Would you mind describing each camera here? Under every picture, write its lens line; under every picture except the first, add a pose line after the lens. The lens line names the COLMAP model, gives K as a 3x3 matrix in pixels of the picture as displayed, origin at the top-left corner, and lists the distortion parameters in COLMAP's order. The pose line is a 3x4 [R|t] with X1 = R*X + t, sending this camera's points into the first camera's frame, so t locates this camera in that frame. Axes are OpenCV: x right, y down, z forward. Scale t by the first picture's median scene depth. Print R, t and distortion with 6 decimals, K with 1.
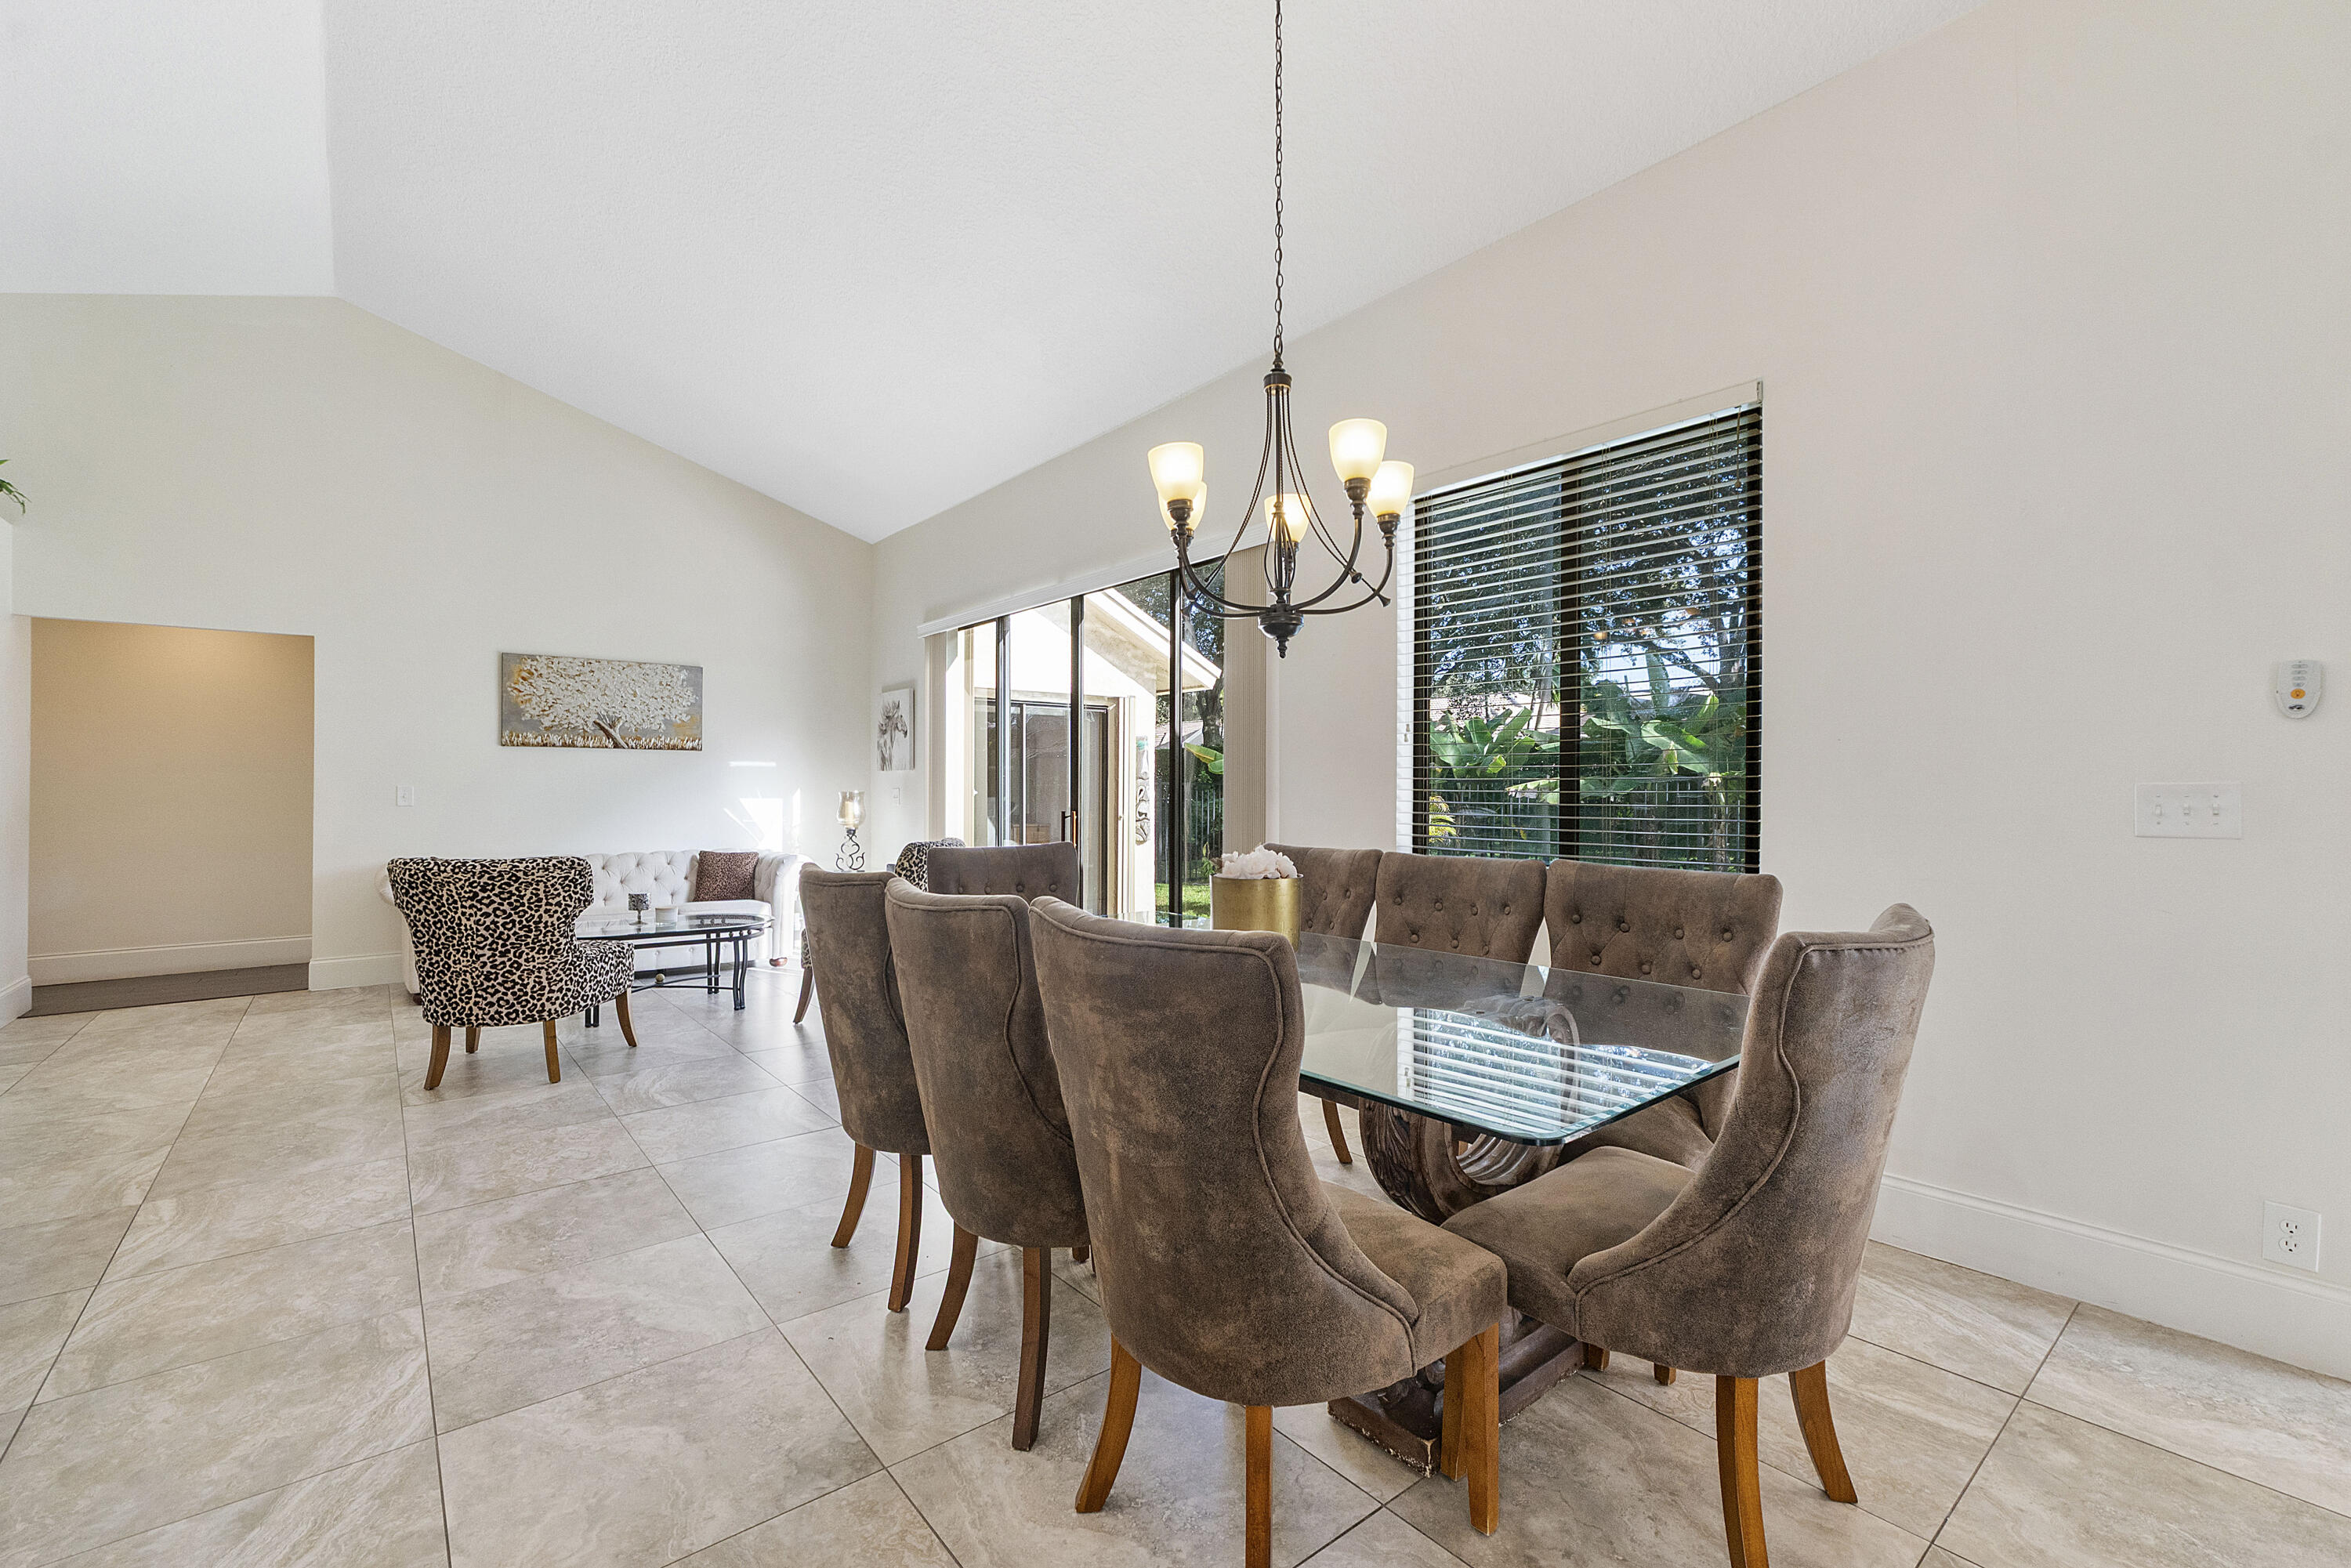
lens RADIAL K [[994.3, 0, 1171.6], [0, 994.3, 792.5], [0, 0, 1]] dist [-0.004203, -0.000734]
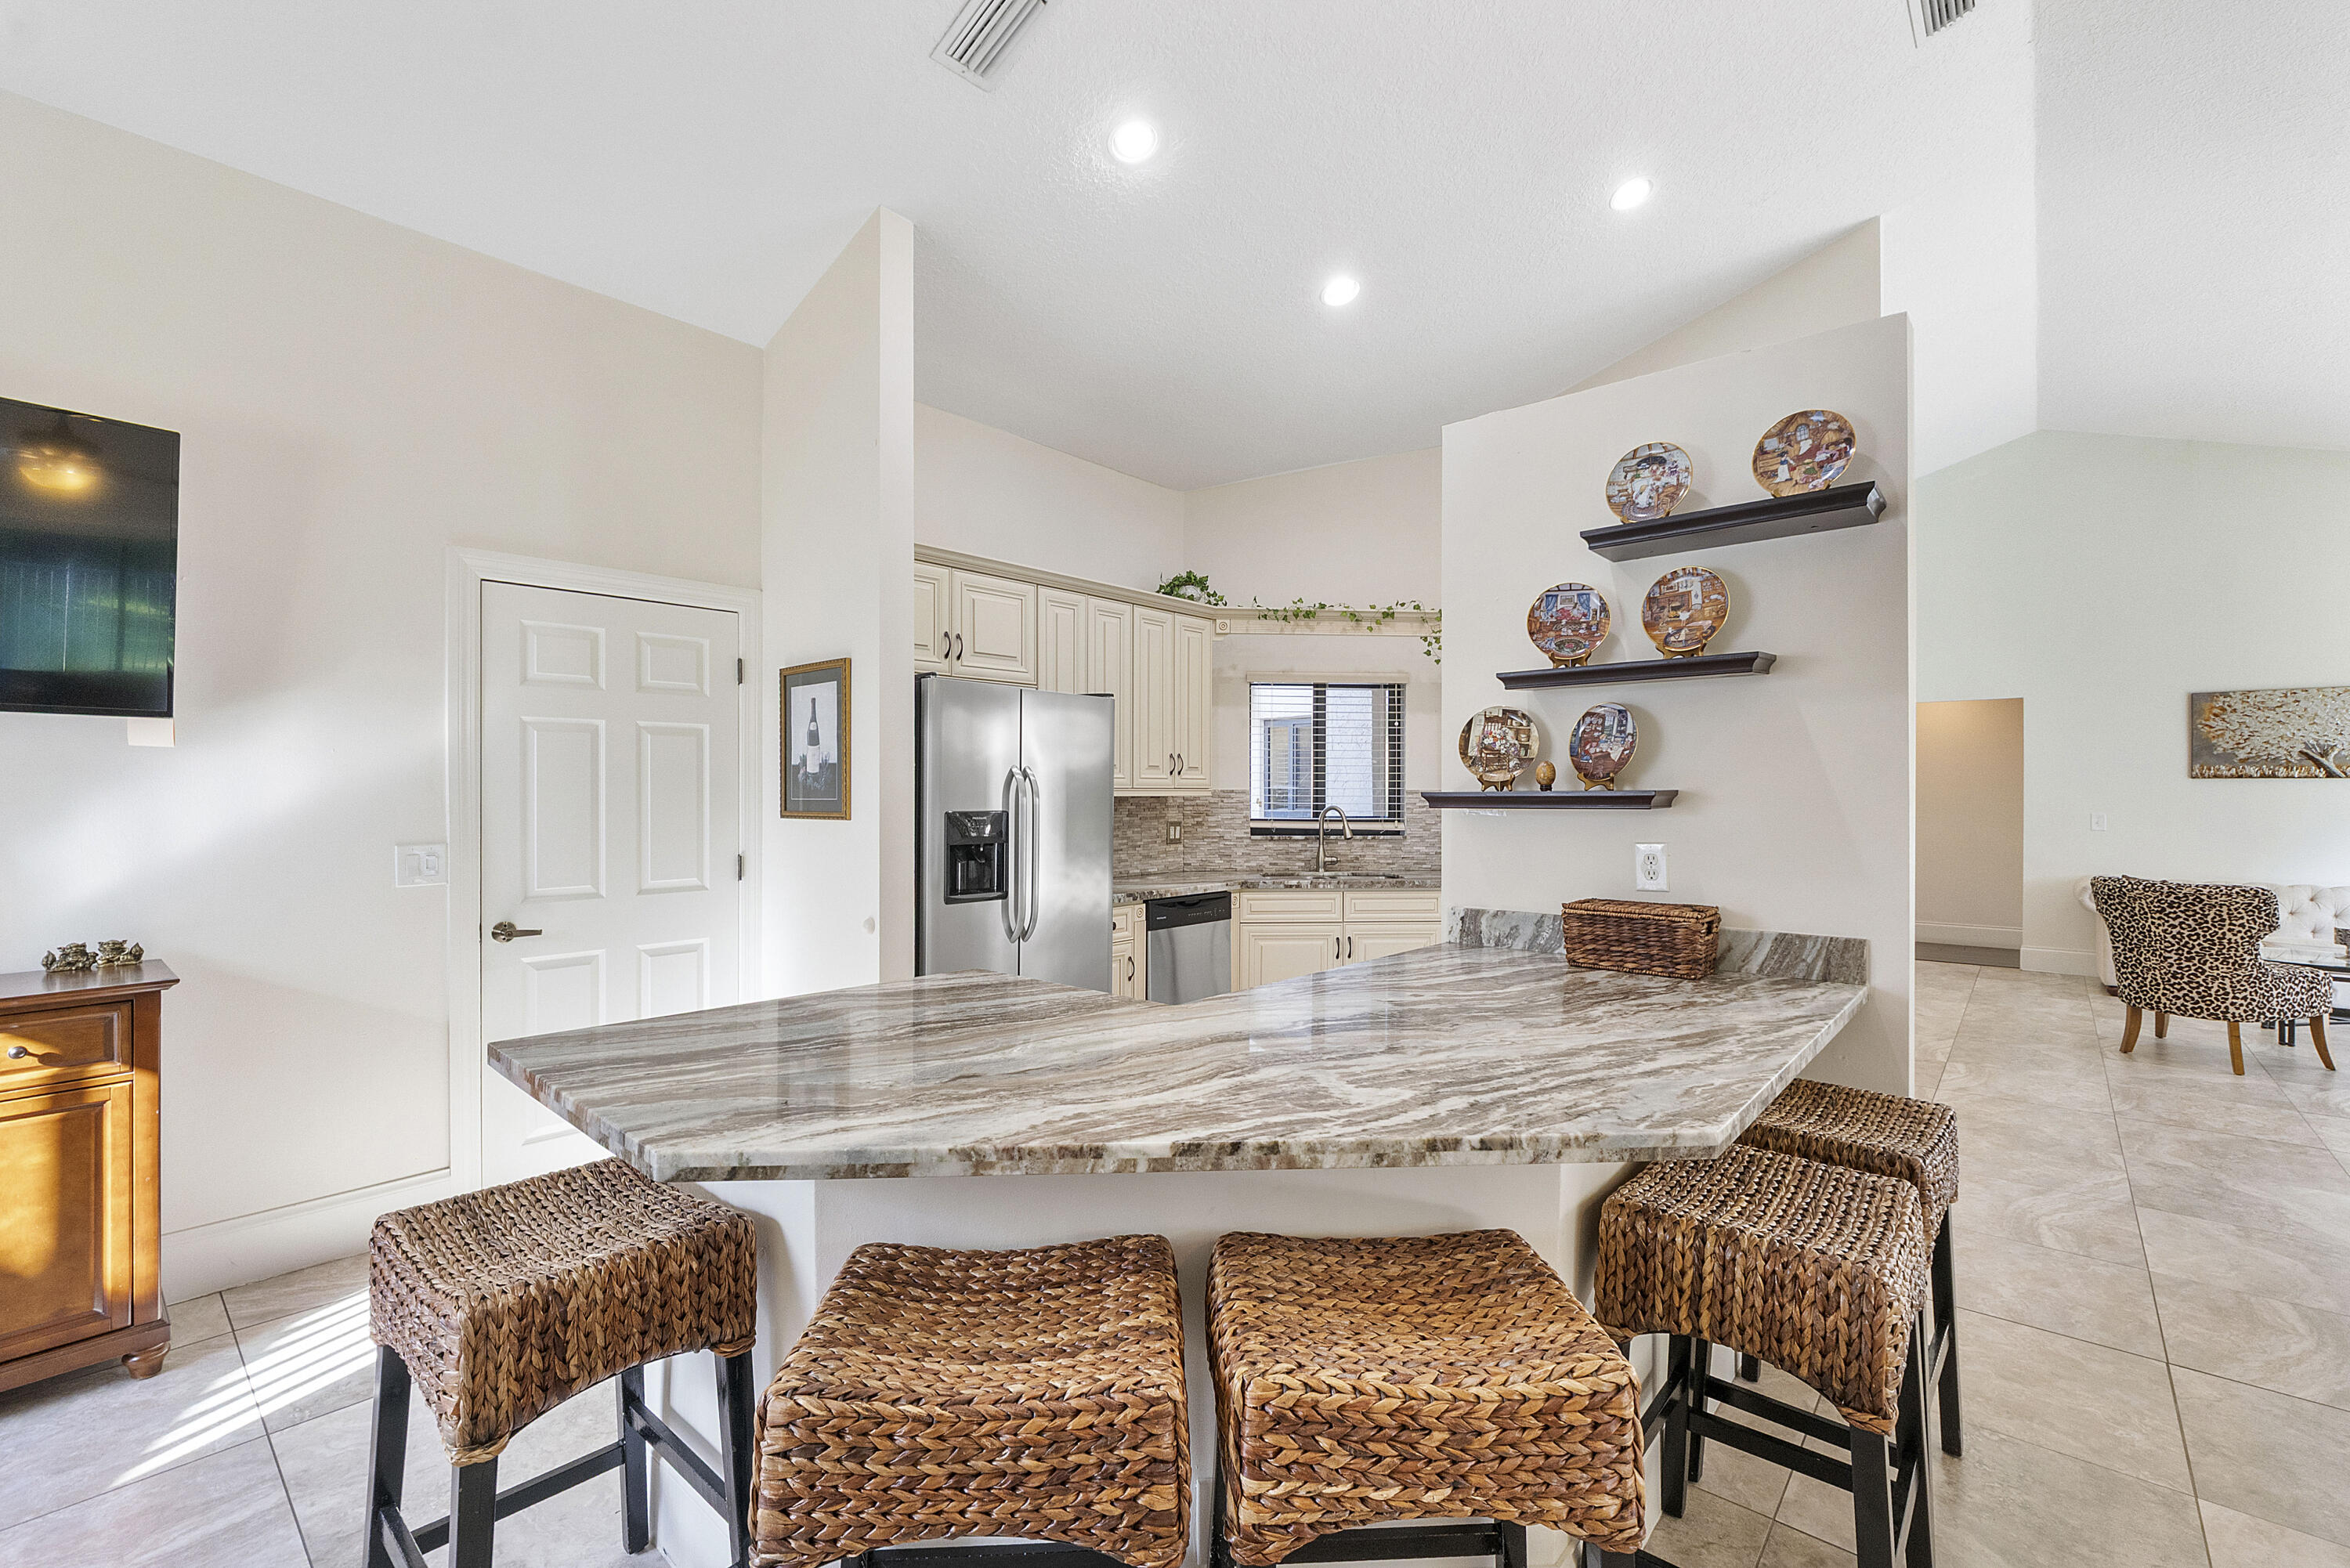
lens RADIAL K [[998.2, 0, 1180.1], [0, 998.2, 783.6], [0, 0, 1]] dist [-0.007905, -0.000406]
pose [[0.172872, -0.008839, -0.984905, 0.340594], [-0.004216, 0.999944, -0.009714, -0.042020], [0.984935, 0.005832, 0.172825, -0.474446]]
